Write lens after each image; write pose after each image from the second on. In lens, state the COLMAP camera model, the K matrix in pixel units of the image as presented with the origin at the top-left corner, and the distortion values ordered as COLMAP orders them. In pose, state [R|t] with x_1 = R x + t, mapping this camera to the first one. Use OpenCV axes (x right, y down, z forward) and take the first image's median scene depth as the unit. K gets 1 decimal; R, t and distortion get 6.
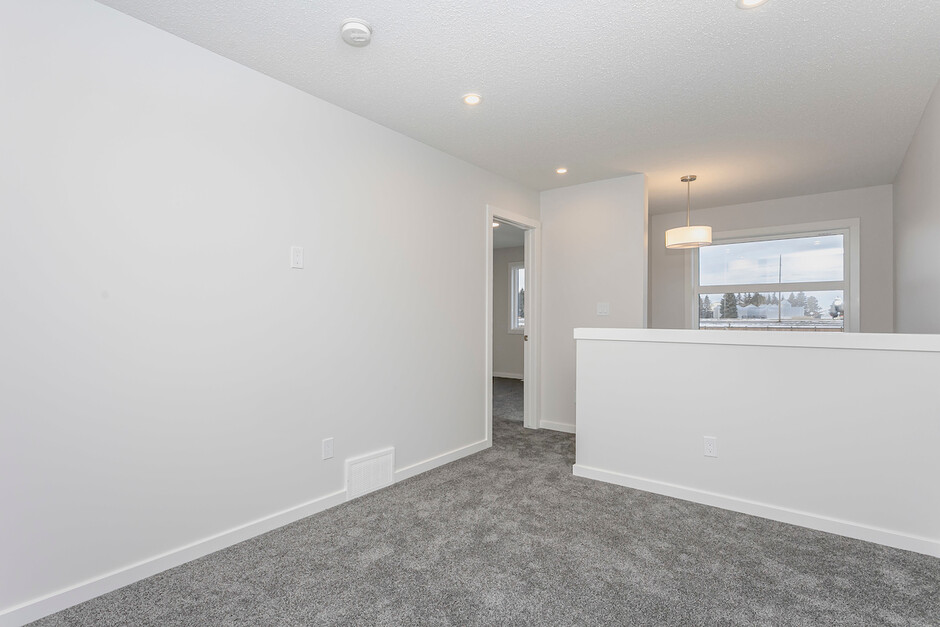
lens RADIAL K [[464.4, 0, 470.0], [0, 464.4, 313.5], [0, 0, 1]] dist [0.000389, 0.000285]
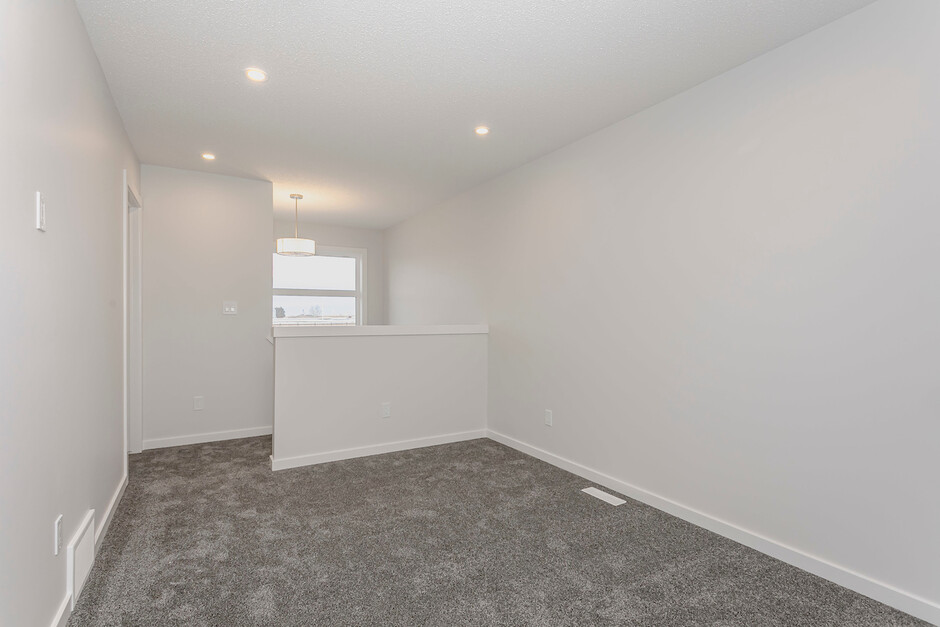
lens RADIAL K [[441.9, 0, 470.0], [0, 441.9, 313.5], [0, 0, 1]] dist [0.001298, 0.000153]
pose [[0.380362, 0.004408, 0.924827, -0.504178], [-0.008062, 0.999966, -0.001450, -0.000360], [-0.924803, -0.006904, 0.380385, 0.228667]]
